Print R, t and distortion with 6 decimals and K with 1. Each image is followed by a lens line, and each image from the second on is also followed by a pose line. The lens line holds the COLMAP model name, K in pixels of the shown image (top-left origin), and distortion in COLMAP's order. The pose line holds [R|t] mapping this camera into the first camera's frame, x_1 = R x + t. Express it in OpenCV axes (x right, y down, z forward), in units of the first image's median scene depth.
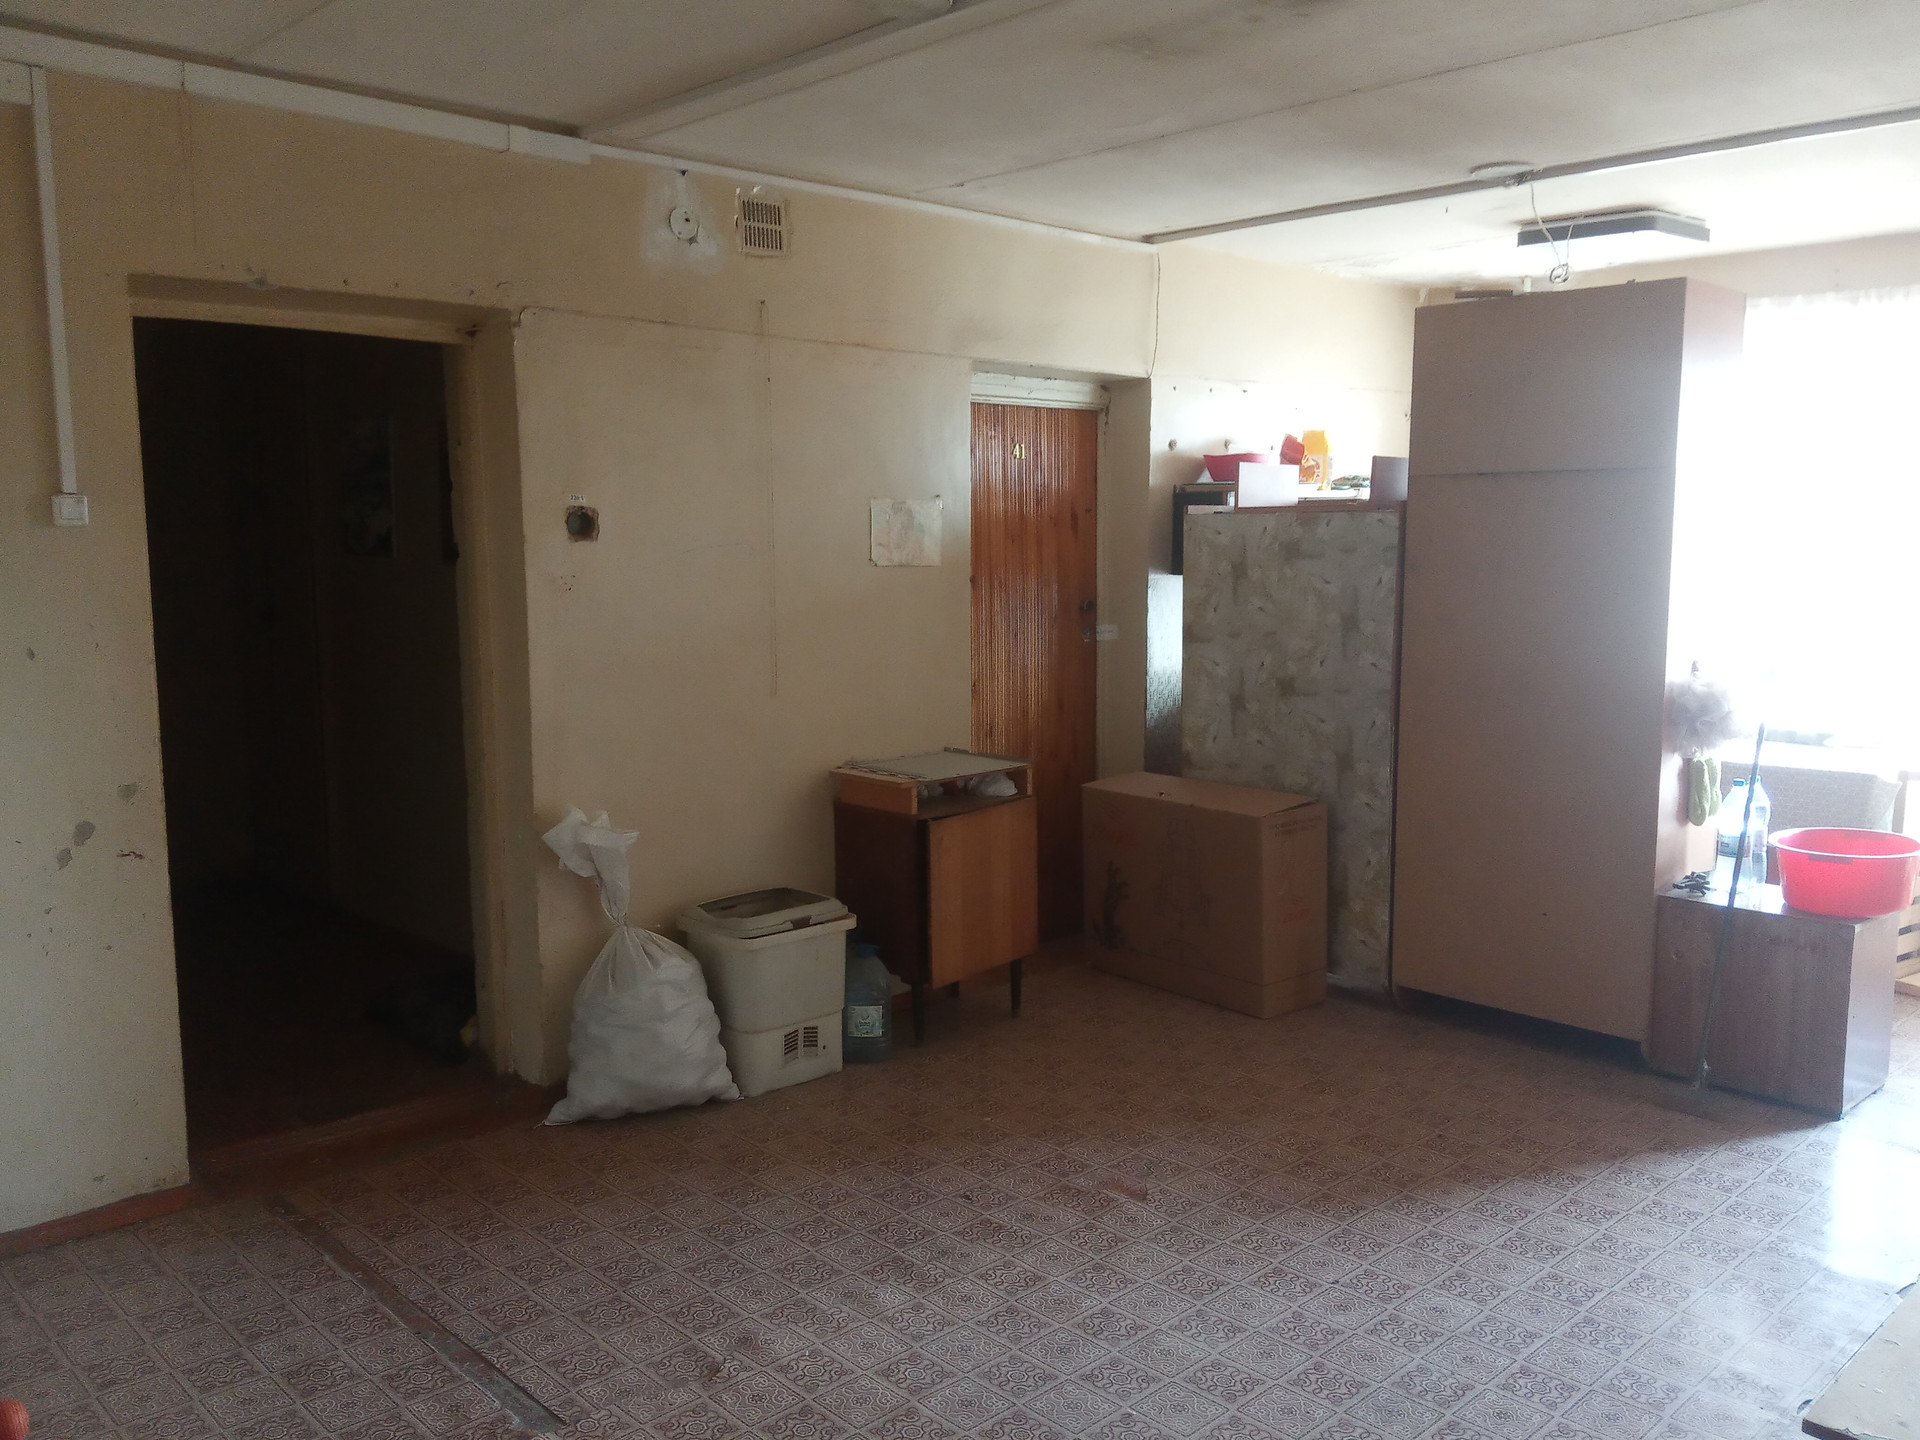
lens RADIAL K [[1545.3, 0, 931.4], [0, 1545.3, 712.6], [0, 0, 1]] dist [0.097695, -0.160348]
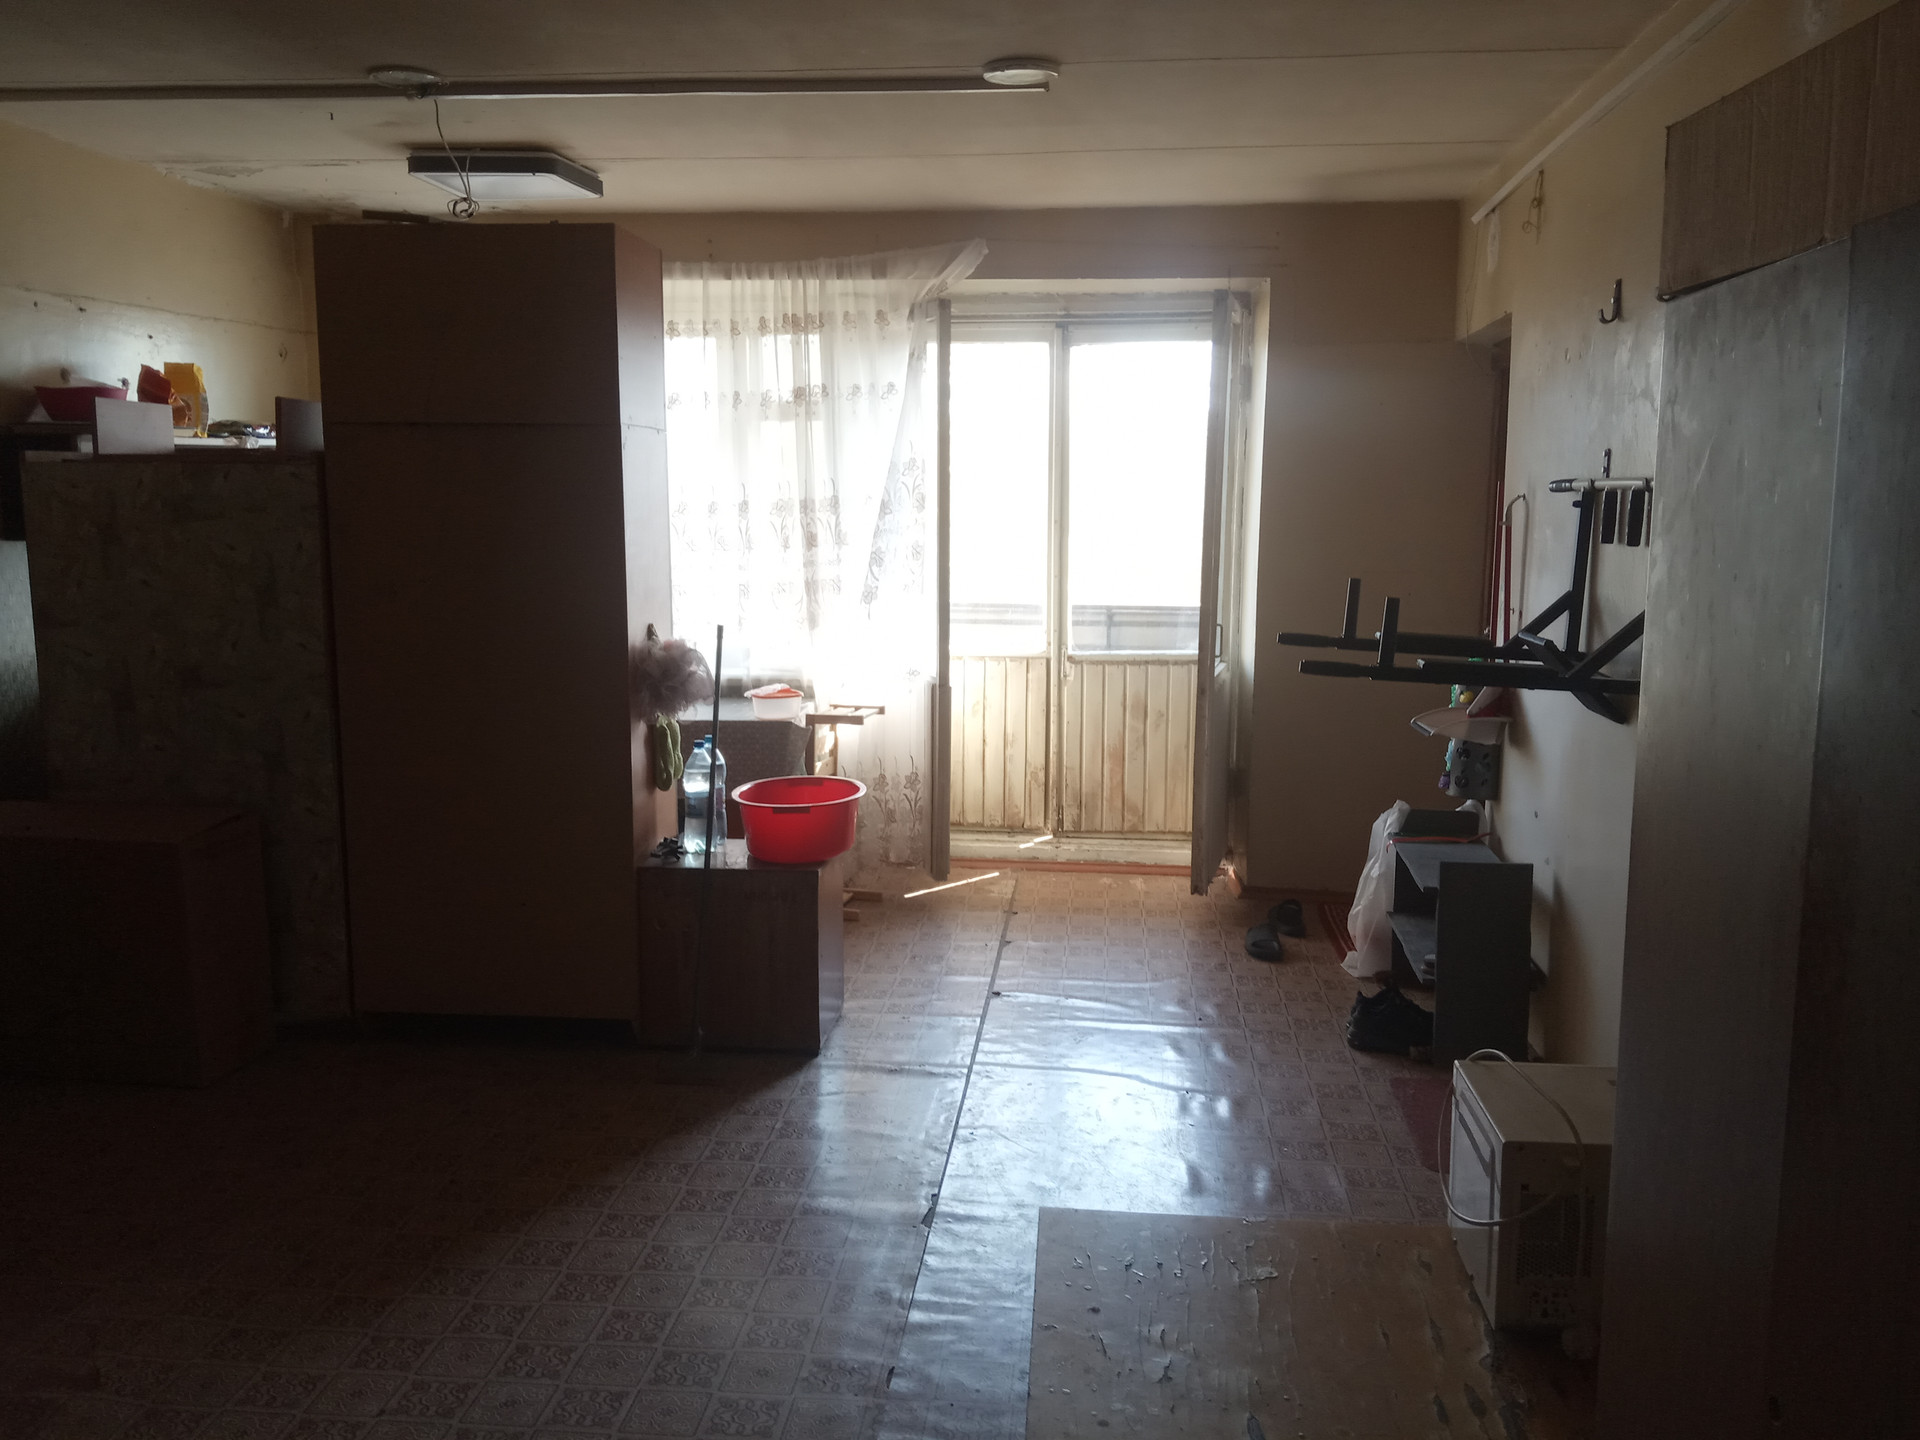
lens RADIAL K [[1545.3, 0, 931.4], [0, 1545.3, 712.6], [0, 0, 1]] dist [0.097695, -0.160348]
pose [[0.750402, -0.086642, 0.655279, -0.020308], [0.070057, 0.996213, 0.051494, -0.014188], [-0.657259, 0.007265, 0.753630, 0.134925]]
